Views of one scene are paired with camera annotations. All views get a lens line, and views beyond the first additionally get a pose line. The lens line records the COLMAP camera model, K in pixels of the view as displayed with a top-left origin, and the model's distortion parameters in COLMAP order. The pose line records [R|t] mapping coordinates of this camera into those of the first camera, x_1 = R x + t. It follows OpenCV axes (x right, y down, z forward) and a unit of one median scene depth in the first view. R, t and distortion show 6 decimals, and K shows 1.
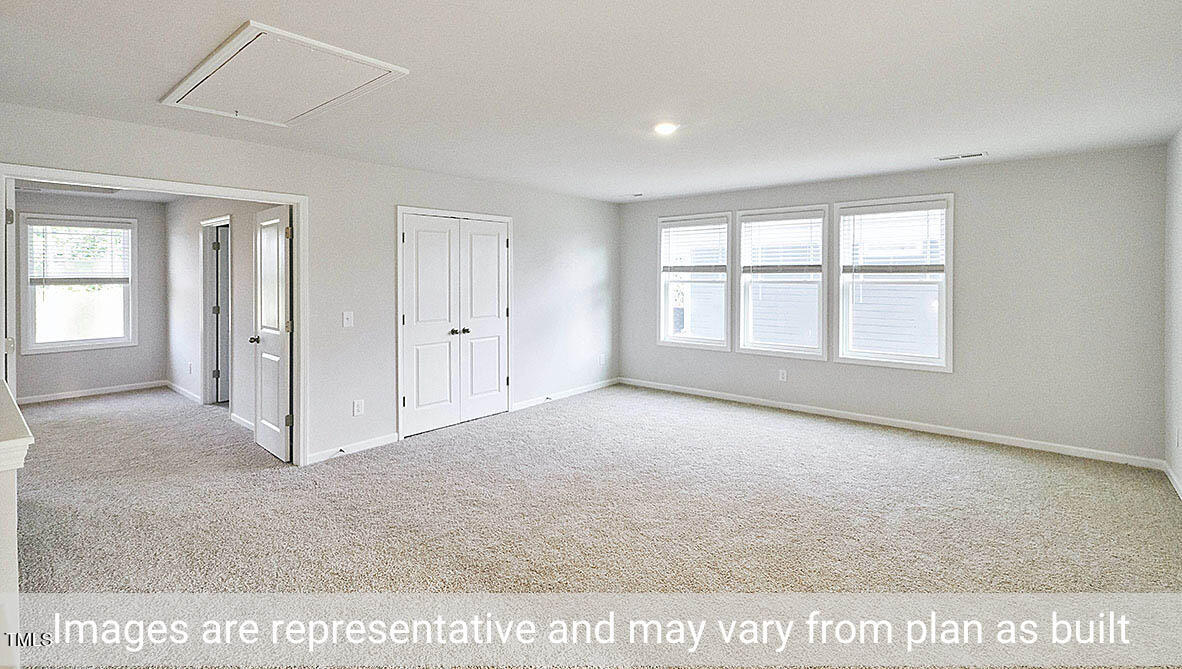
lens RADIAL K [[529.3, 0, 590.8], [0, 529.3, 285.2], [0, 0, 1]] dist [0.000294, 0.000338]
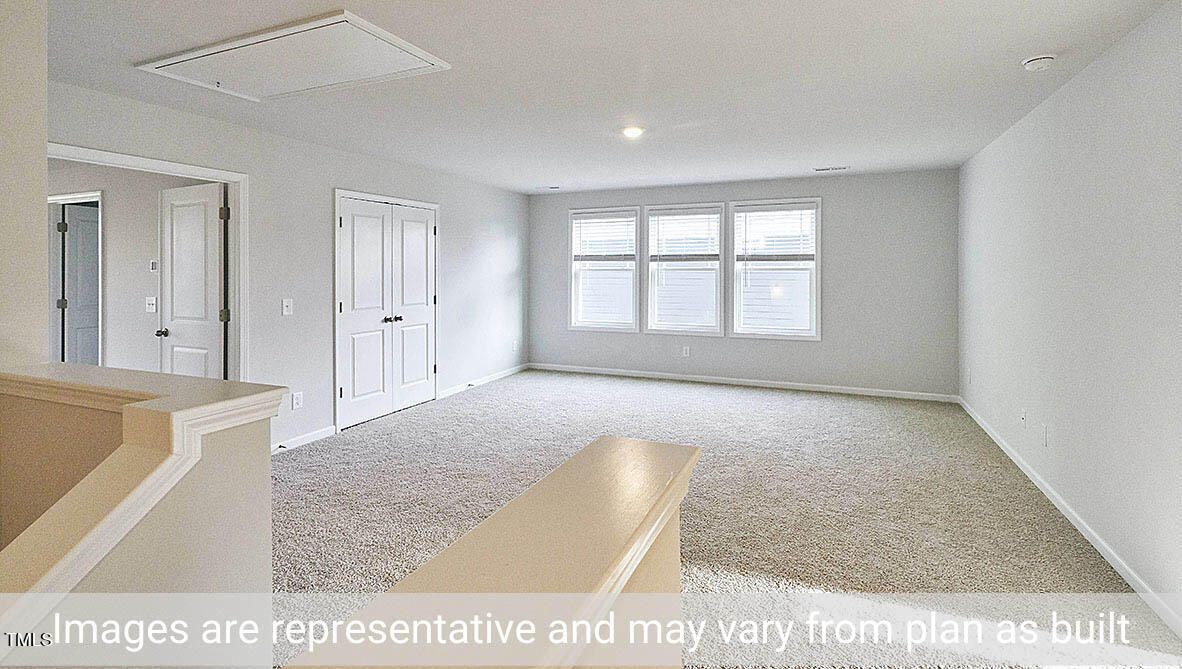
lens RADIAL K [[539.7, 0, 590.2], [0, 539.7, 278.3], [0, 0, 1]] dist [-0.000303, -0.000188]
pose [[0.959361, -0.004890, 0.282139, -0.169859], [0.005325, 0.999986, -0.000777, 0.013561], [-0.282131, 0.002247, 0.959373, -0.059422]]
